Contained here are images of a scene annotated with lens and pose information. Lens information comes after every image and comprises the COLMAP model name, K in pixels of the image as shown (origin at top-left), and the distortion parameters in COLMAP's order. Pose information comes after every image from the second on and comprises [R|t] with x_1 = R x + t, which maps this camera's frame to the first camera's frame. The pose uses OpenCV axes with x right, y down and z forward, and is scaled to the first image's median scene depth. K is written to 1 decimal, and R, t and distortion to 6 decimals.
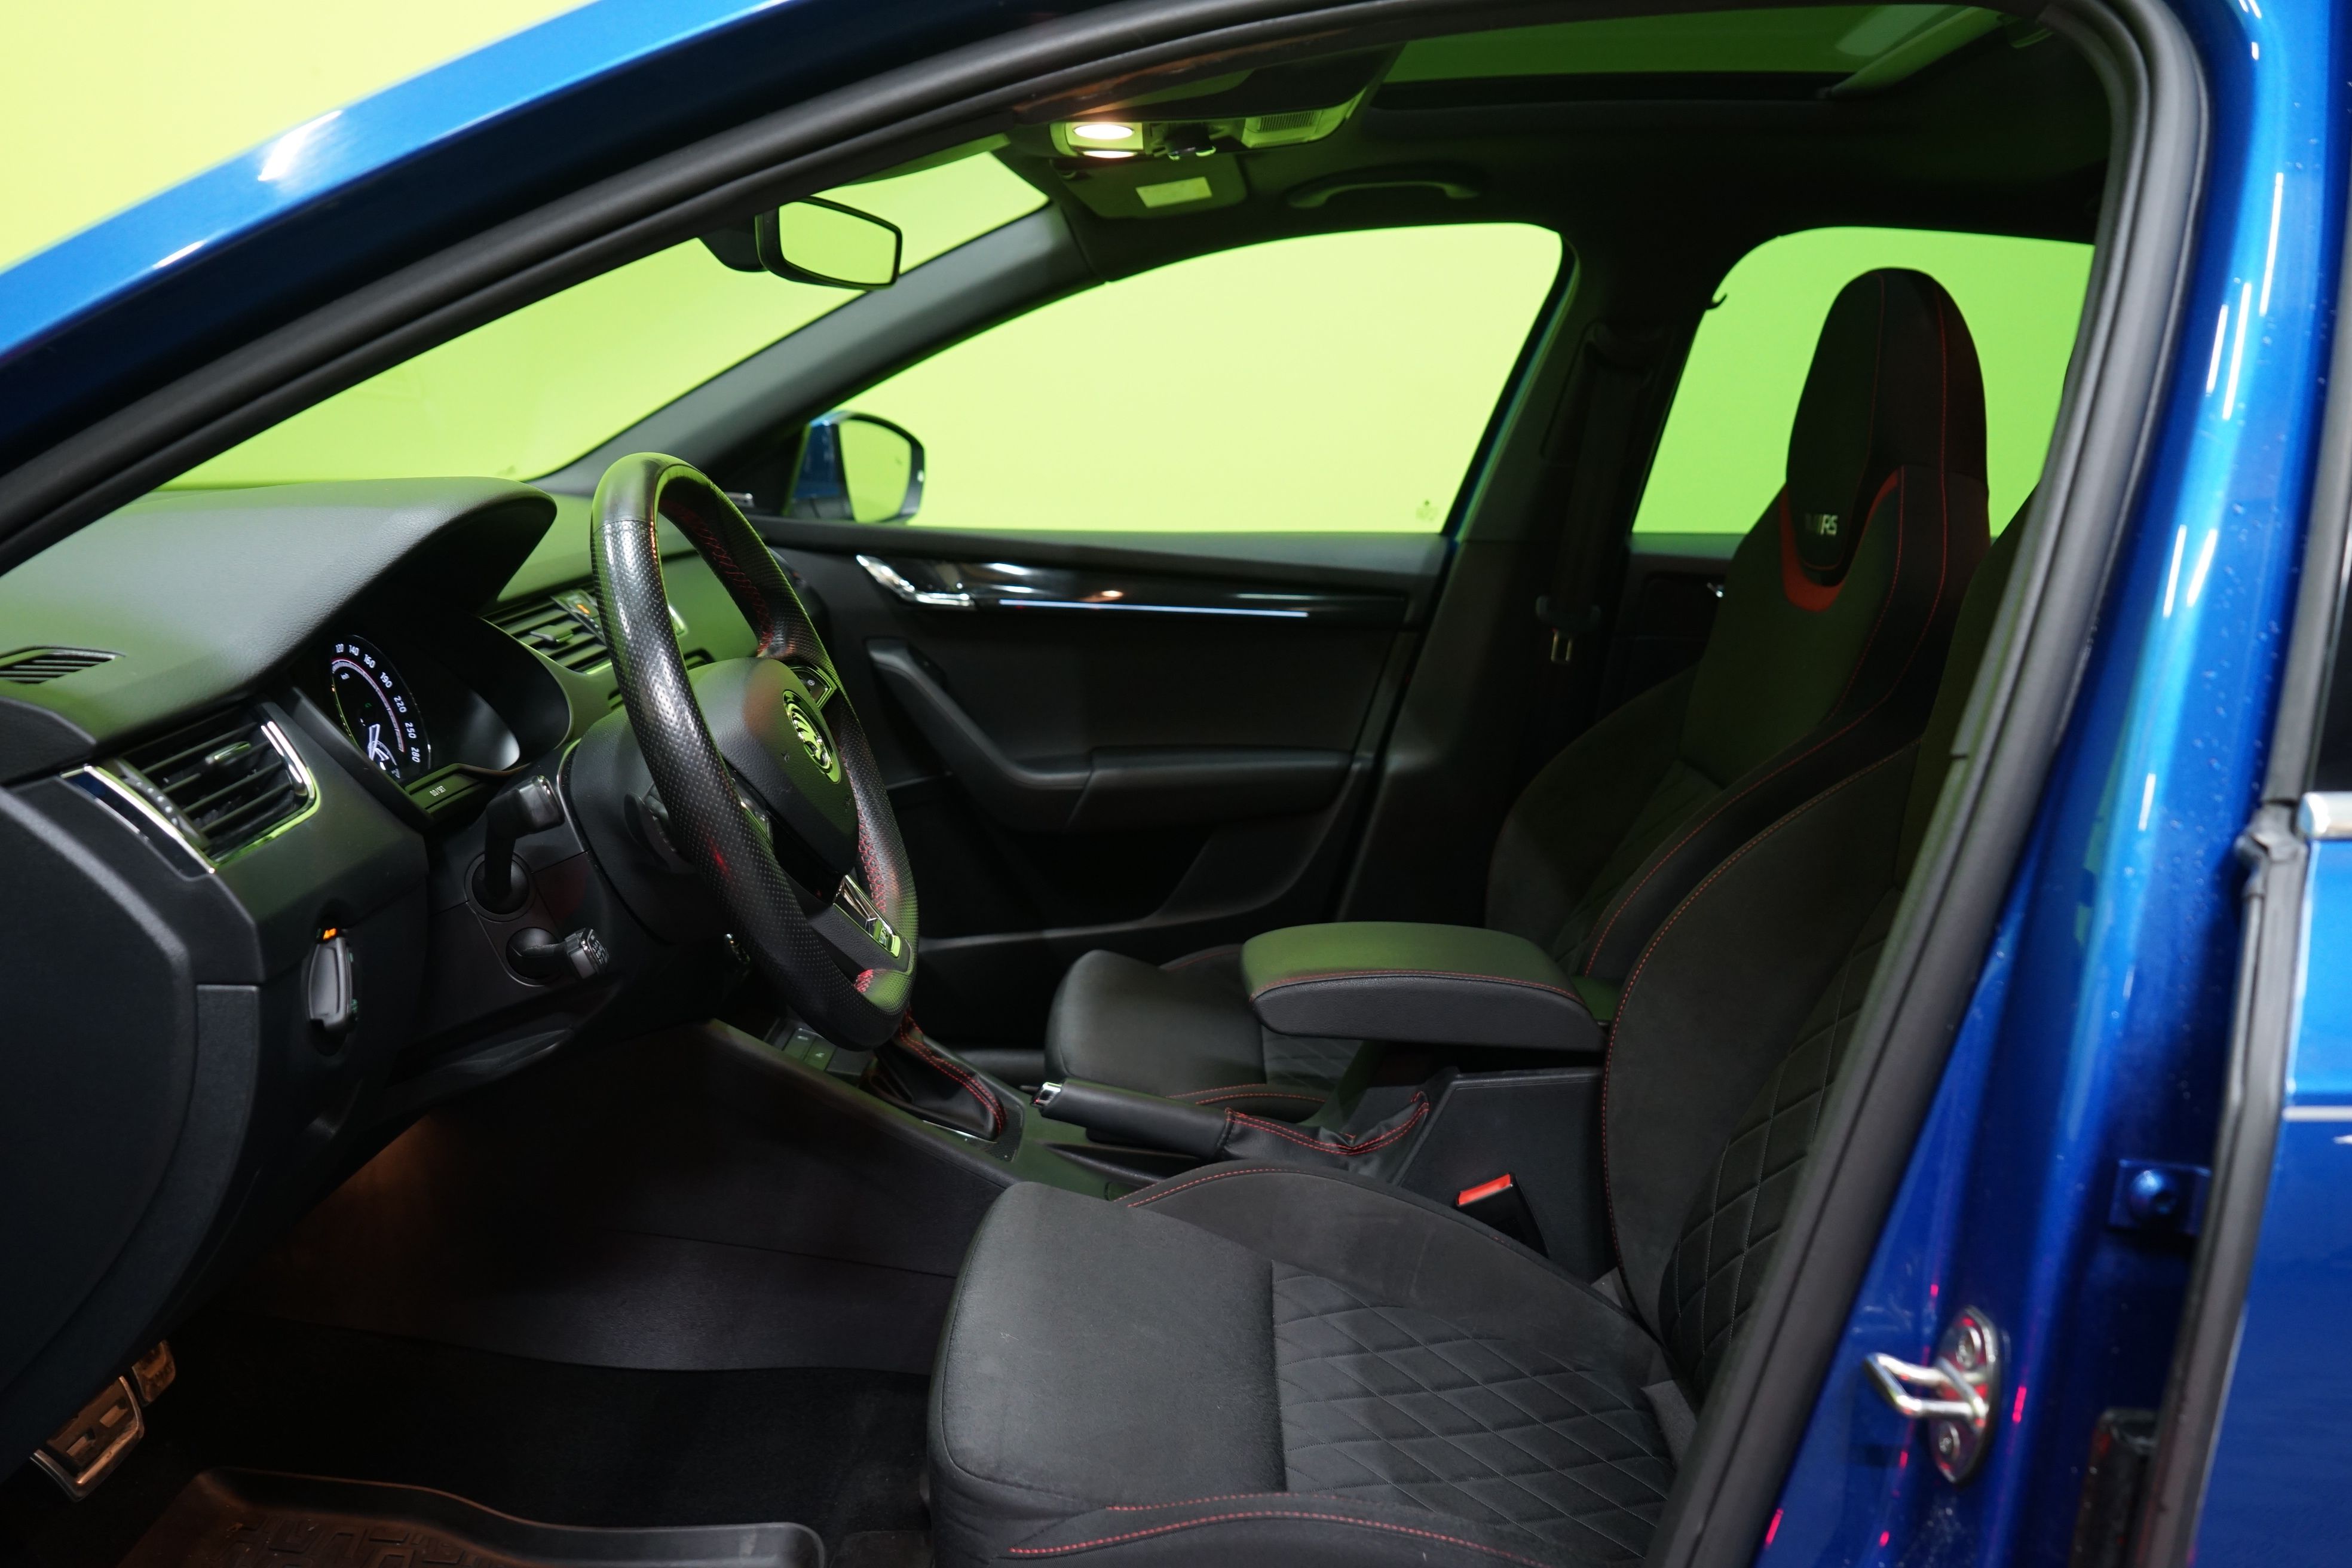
lens RADIAL K [[2025.5, 0, 1176.4], [0, 2025.5, 782.8], [0, 0, 1]] dist [0.004598, 0.002493]
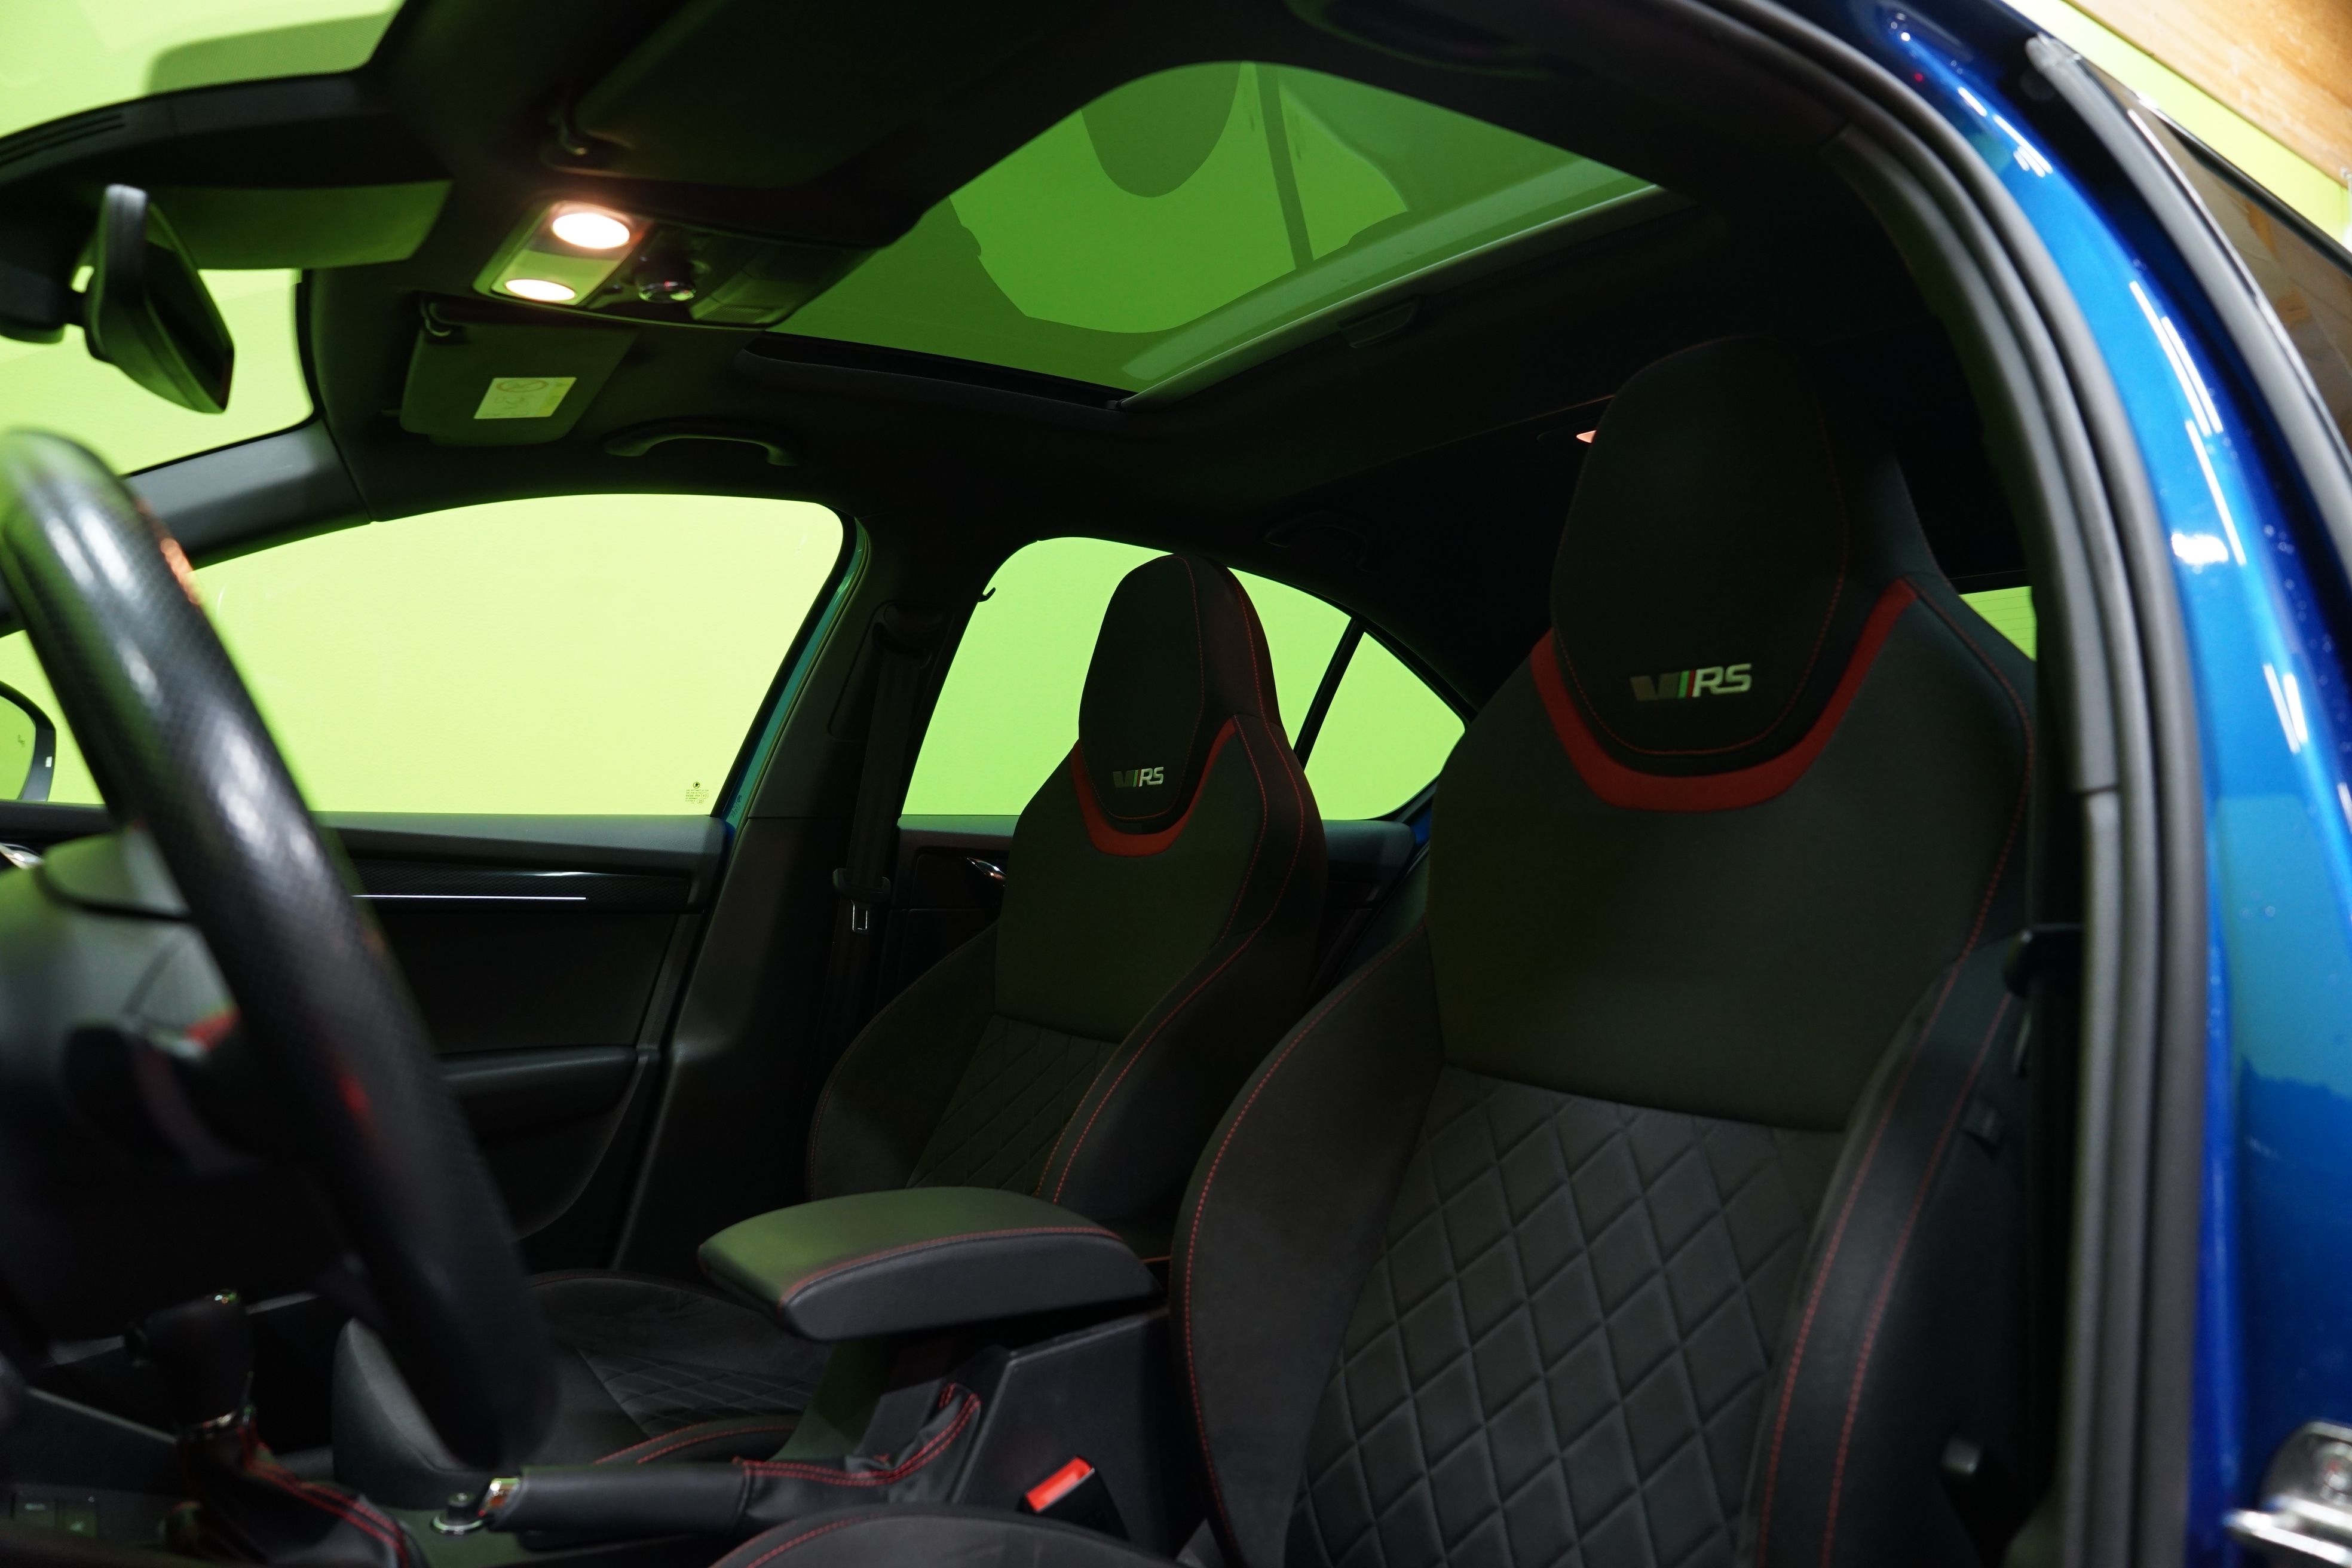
lens RADIAL K [[1570.6, 0, 1177.3], [0, 1570.6, 784.4], [0, 0, 1]] dist [-0.028402, 0.015718]
pose [[0.812460, 0.009093, 0.582946, -0.145193], [0.114557, 0.977897, -0.174913, 0.024316], [-0.571651, 0.208890, 0.793461, 0.286526]]
